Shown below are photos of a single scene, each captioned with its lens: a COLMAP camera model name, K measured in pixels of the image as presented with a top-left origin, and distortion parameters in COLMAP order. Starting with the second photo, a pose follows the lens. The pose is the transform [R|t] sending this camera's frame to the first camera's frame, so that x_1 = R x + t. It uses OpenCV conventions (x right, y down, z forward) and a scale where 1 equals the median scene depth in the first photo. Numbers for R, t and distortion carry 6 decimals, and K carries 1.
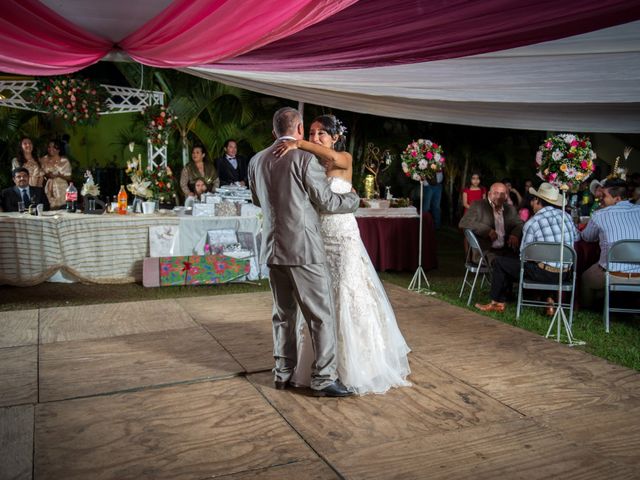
lens RADIAL K [[743.1, 0, 320.0], [0, 743.1, 240.0], [0, 0, 1]] dist [0.095275, -0.006965]
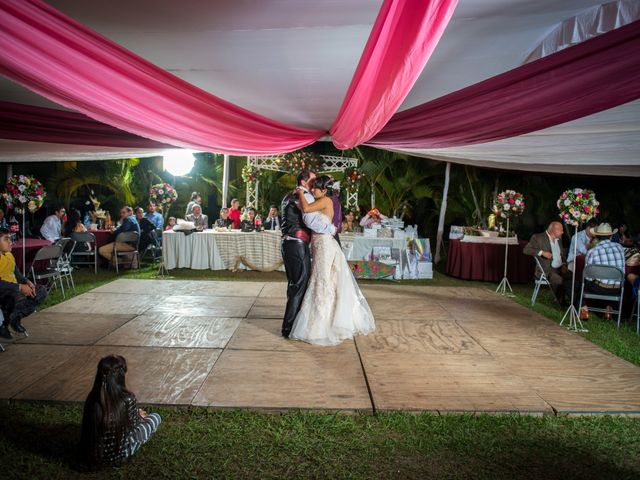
lens RADIAL K [[743.1, 0, 320.0], [0, 743.1, 240.0], [0, 0, 1]] dist [0.095275, -0.006965]
pose [[0.903580, 0.040498, -0.426501, 0.416708], [-0.064928, 0.996968, -0.042890, 0.048527], [0.423470, 0.066446, 0.903470, -0.464607]]
